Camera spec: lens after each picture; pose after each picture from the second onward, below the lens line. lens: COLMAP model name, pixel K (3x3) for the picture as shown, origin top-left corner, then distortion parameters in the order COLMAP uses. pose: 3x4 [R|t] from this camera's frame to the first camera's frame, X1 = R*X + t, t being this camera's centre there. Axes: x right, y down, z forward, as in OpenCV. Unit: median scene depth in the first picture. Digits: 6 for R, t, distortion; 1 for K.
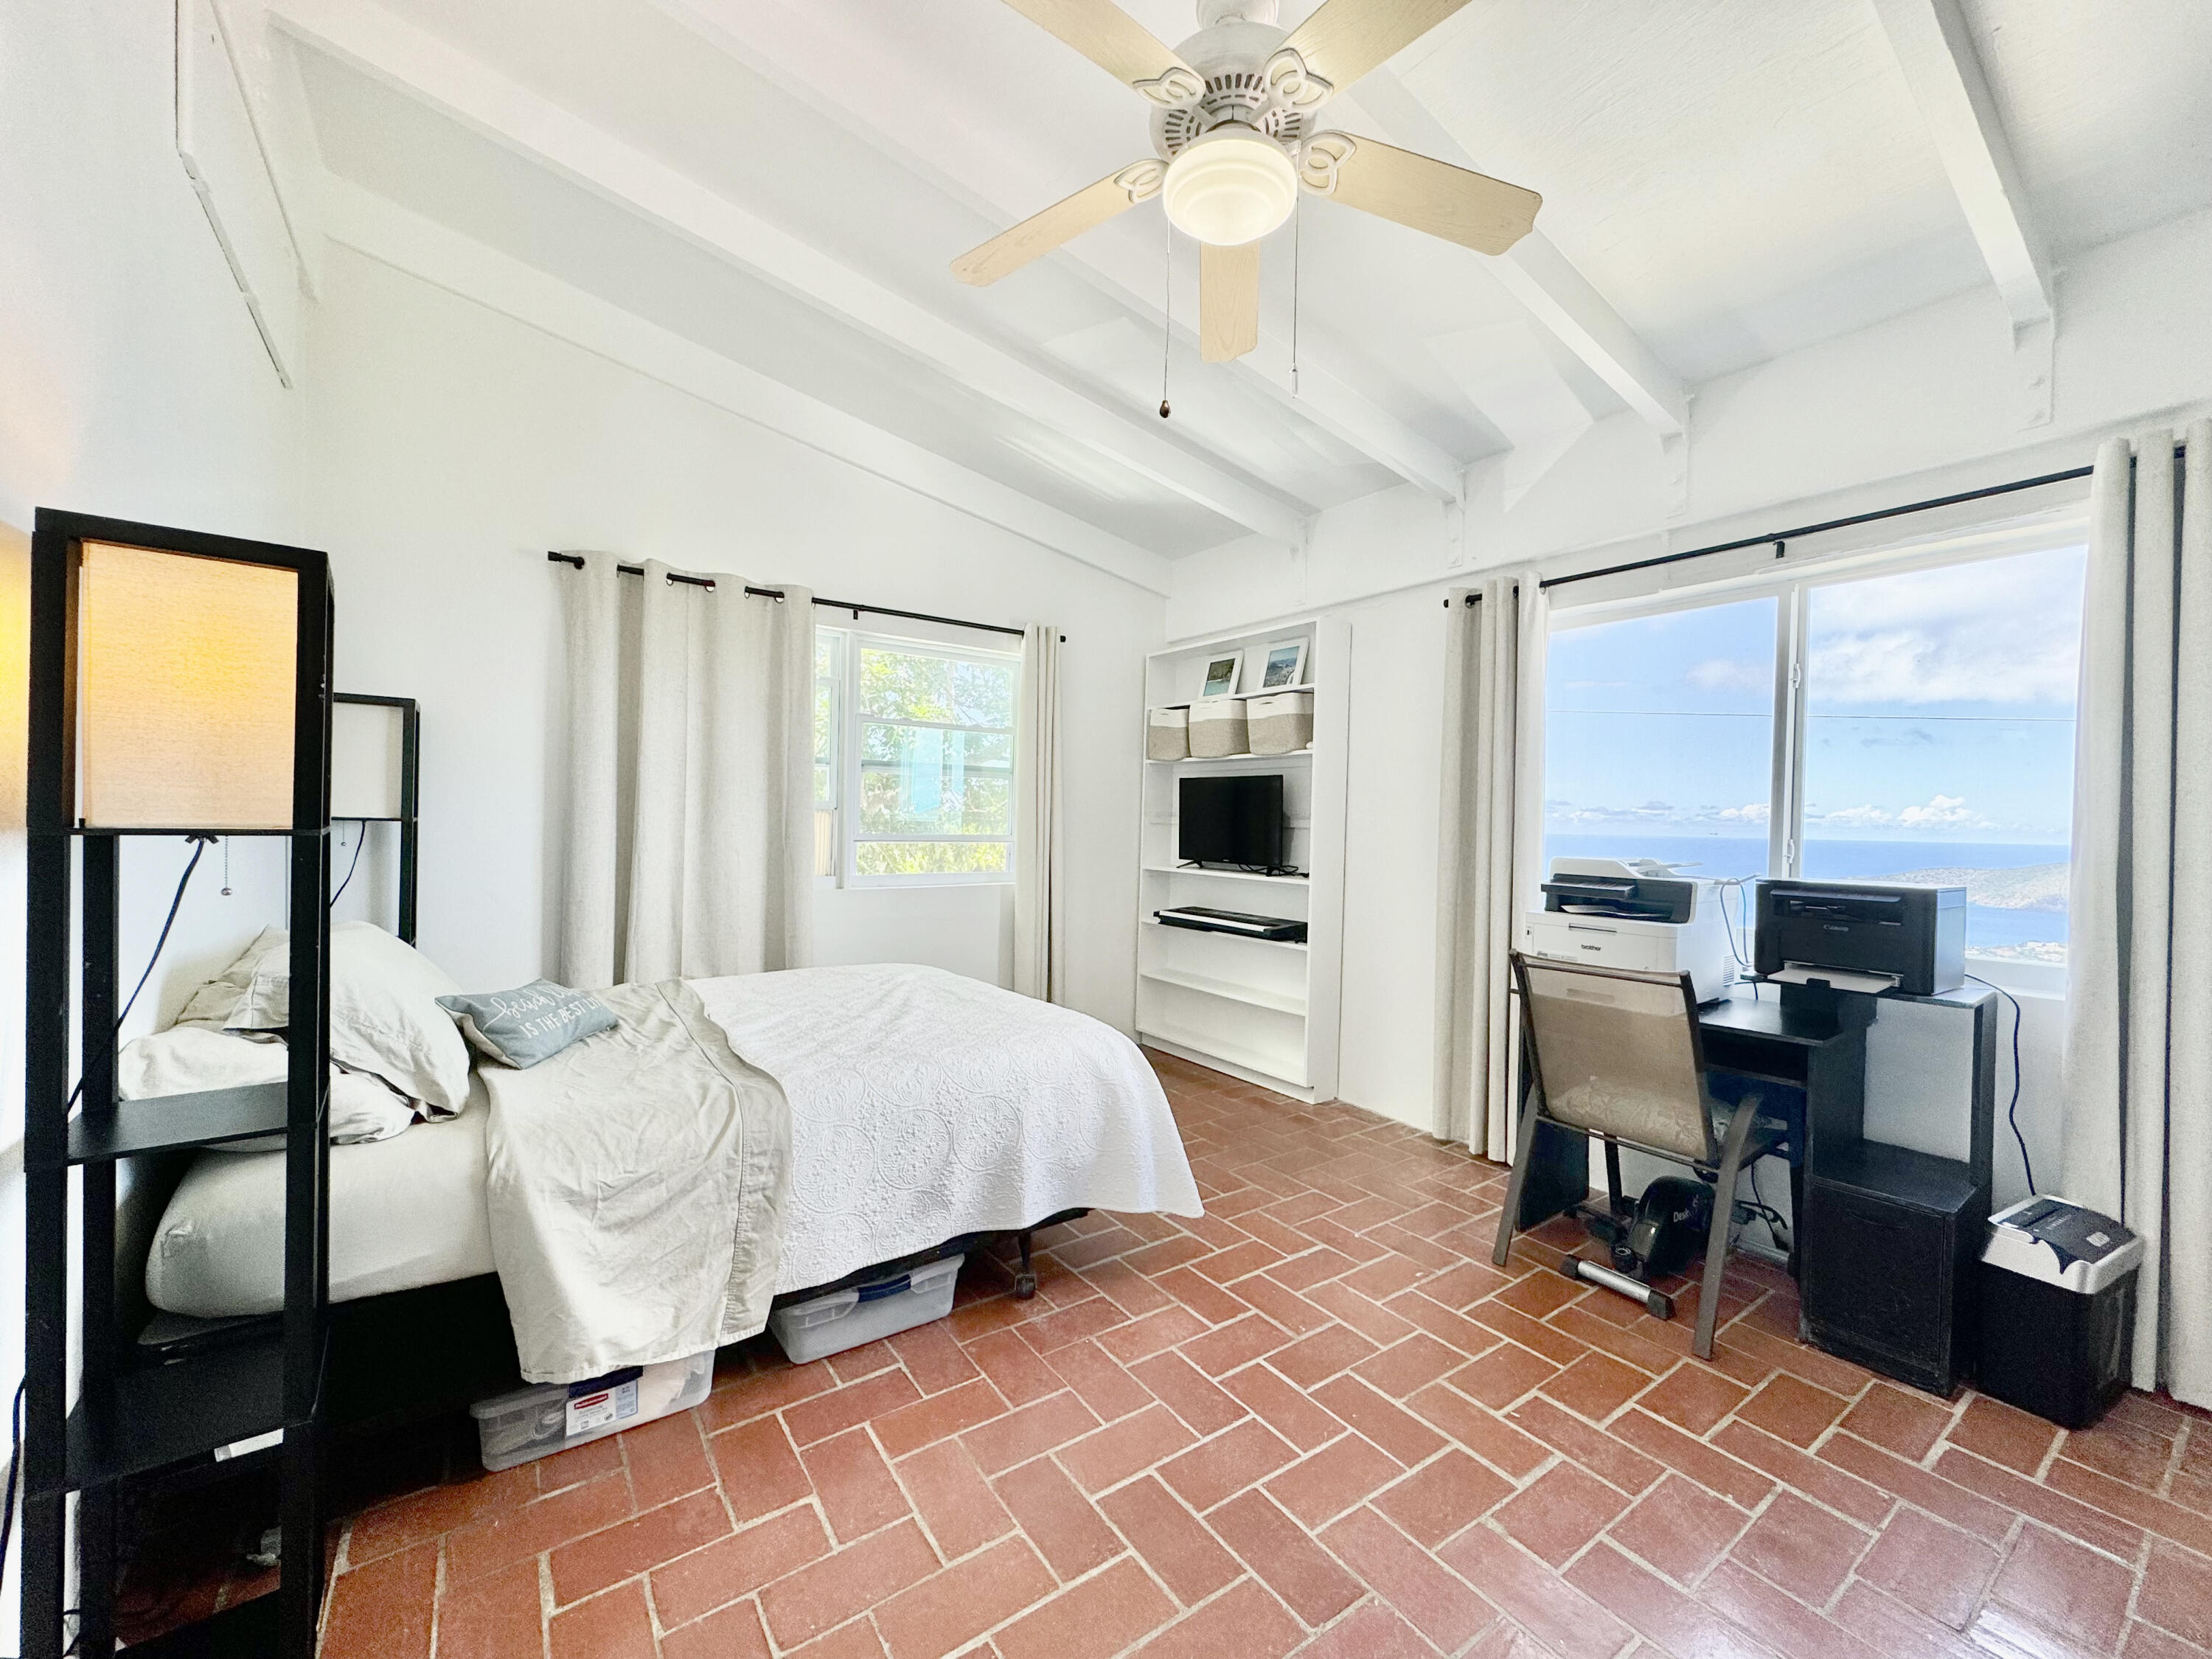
lens RADIAL K [[897.5, 0, 1108.9], [0, 897.5, 829.0], [0, 0, 1]] dist [0.000298, 0.000060]
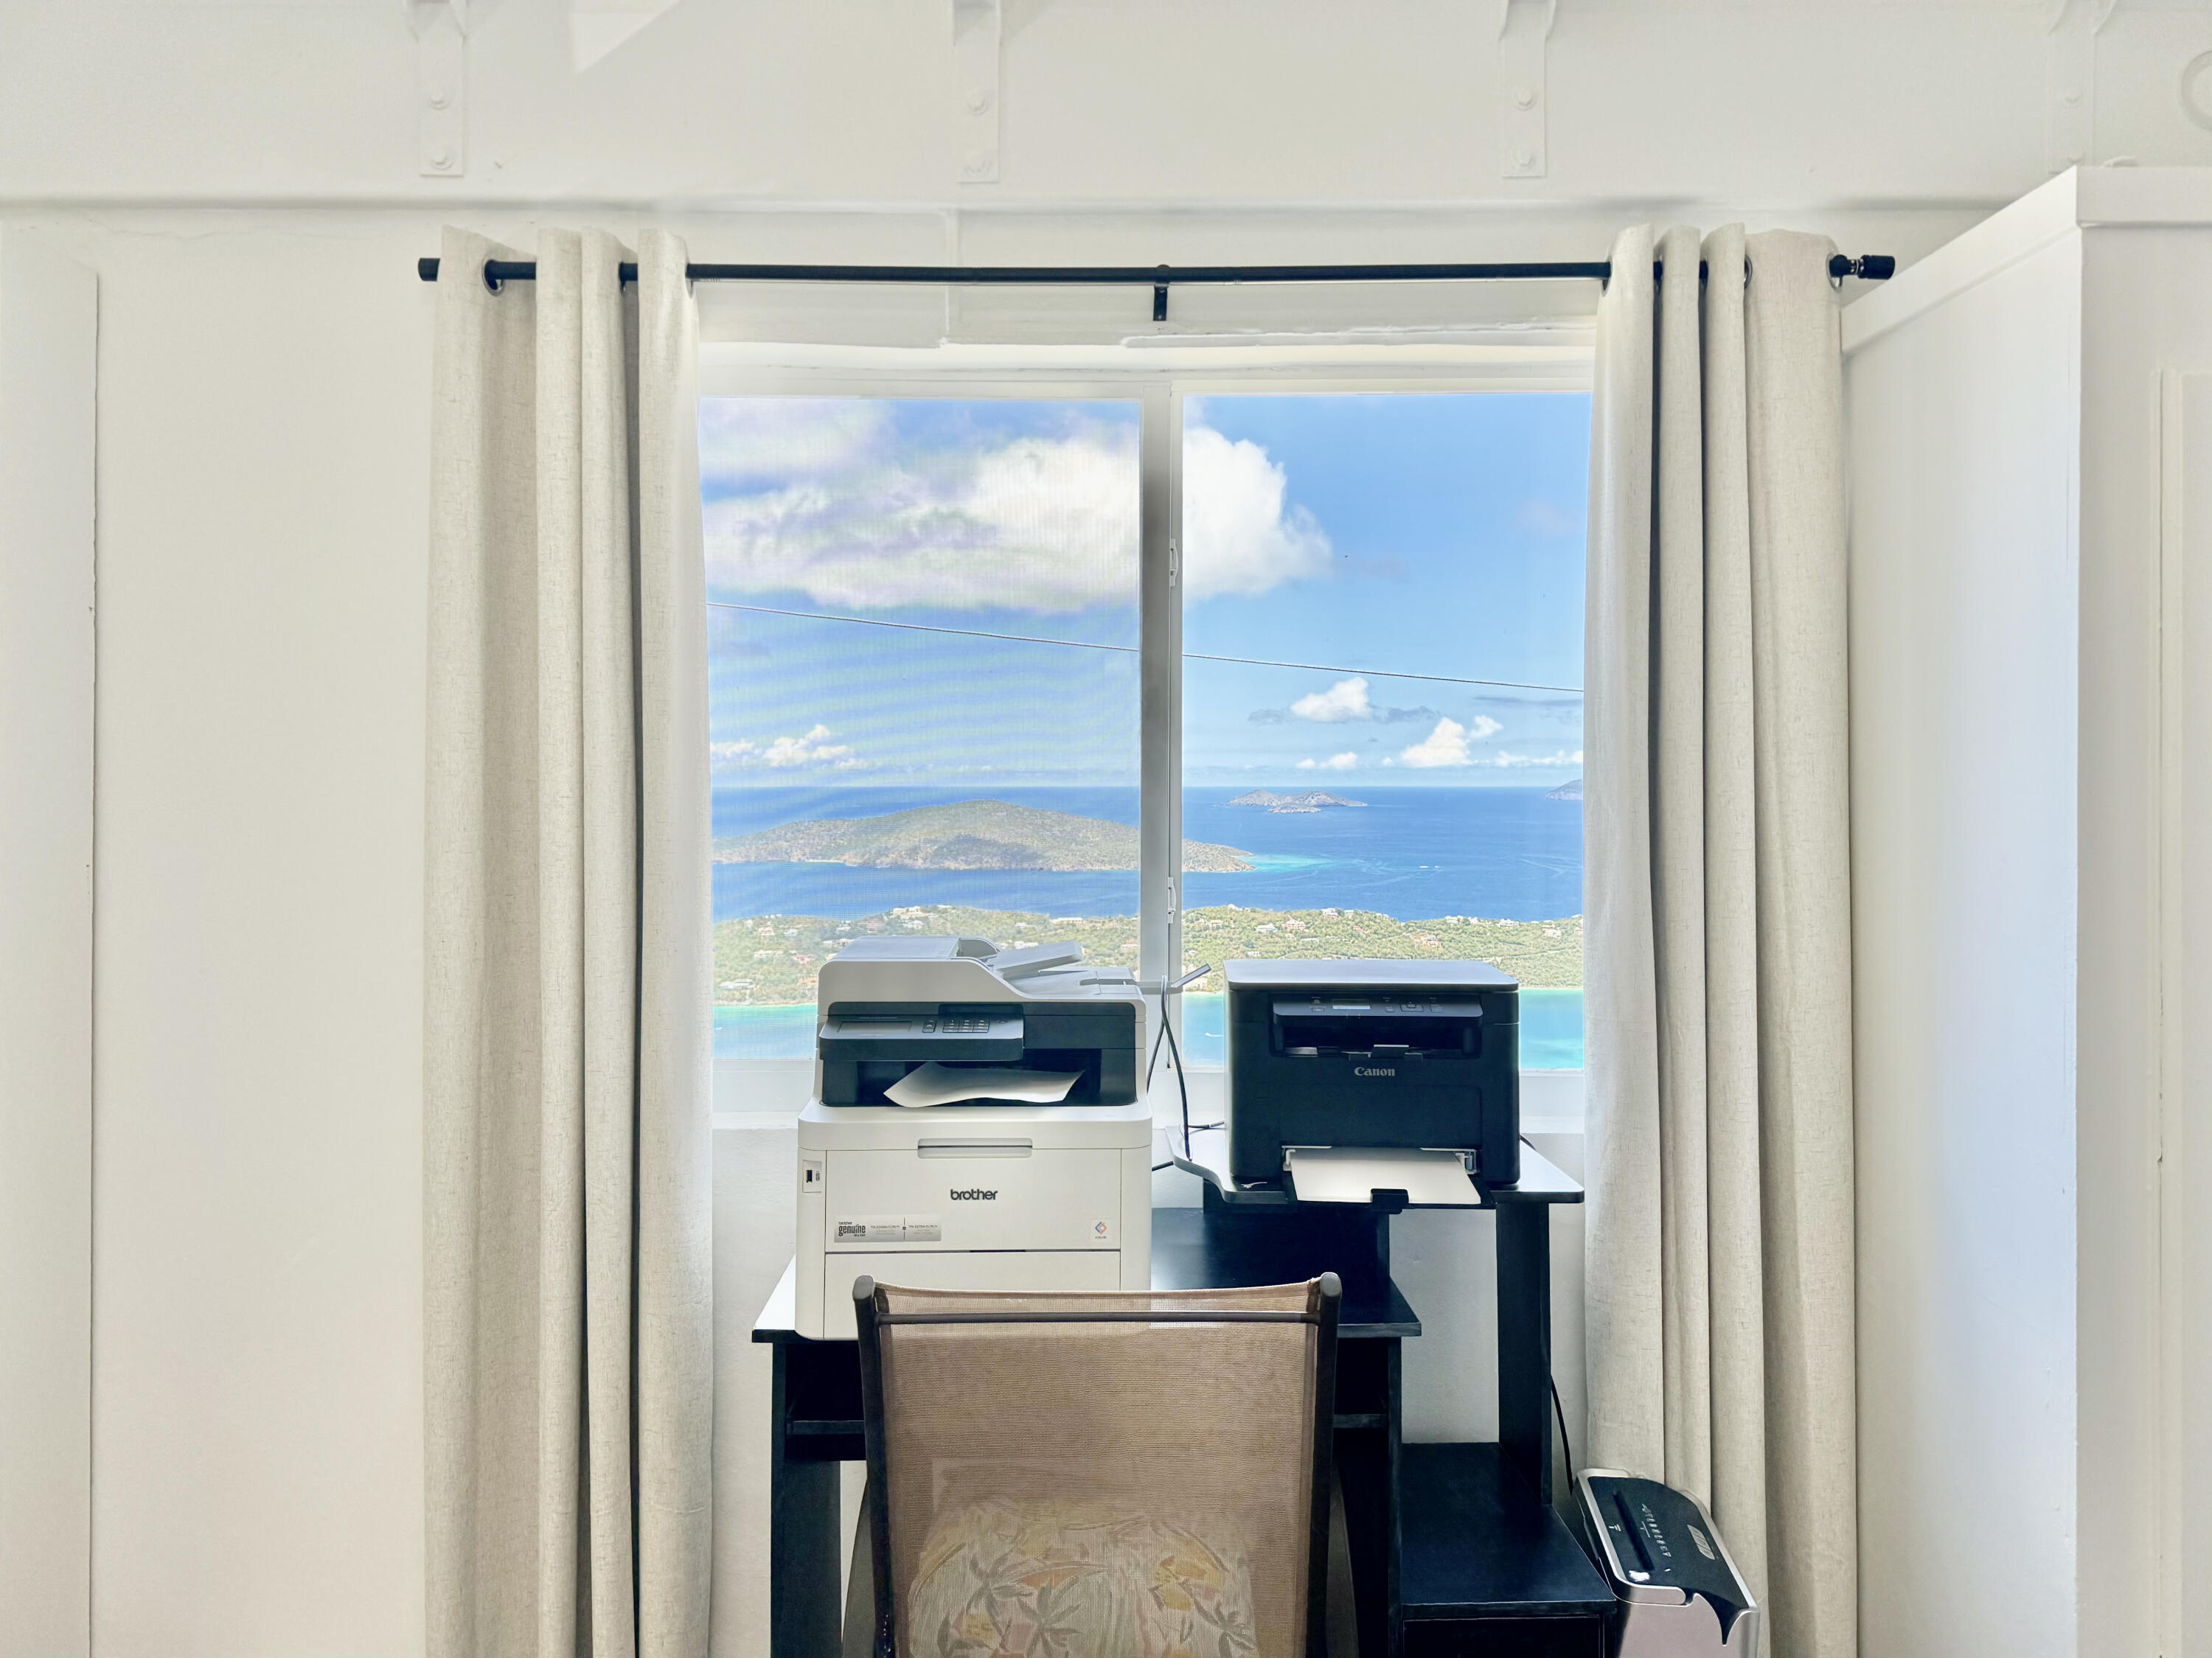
lens RADIAL K [[1610.8, 0, 1109.9], [0, 1610.8, 813.4], [0, 0, 1]] dist [0.007427, 0.000115]
pose [[0.593529, -0.029983, 0.804254, 0.002107], [0.017726, 0.999550, 0.024182, -0.049698], [-0.804617, -0.000097, 0.593794, 0.488906]]
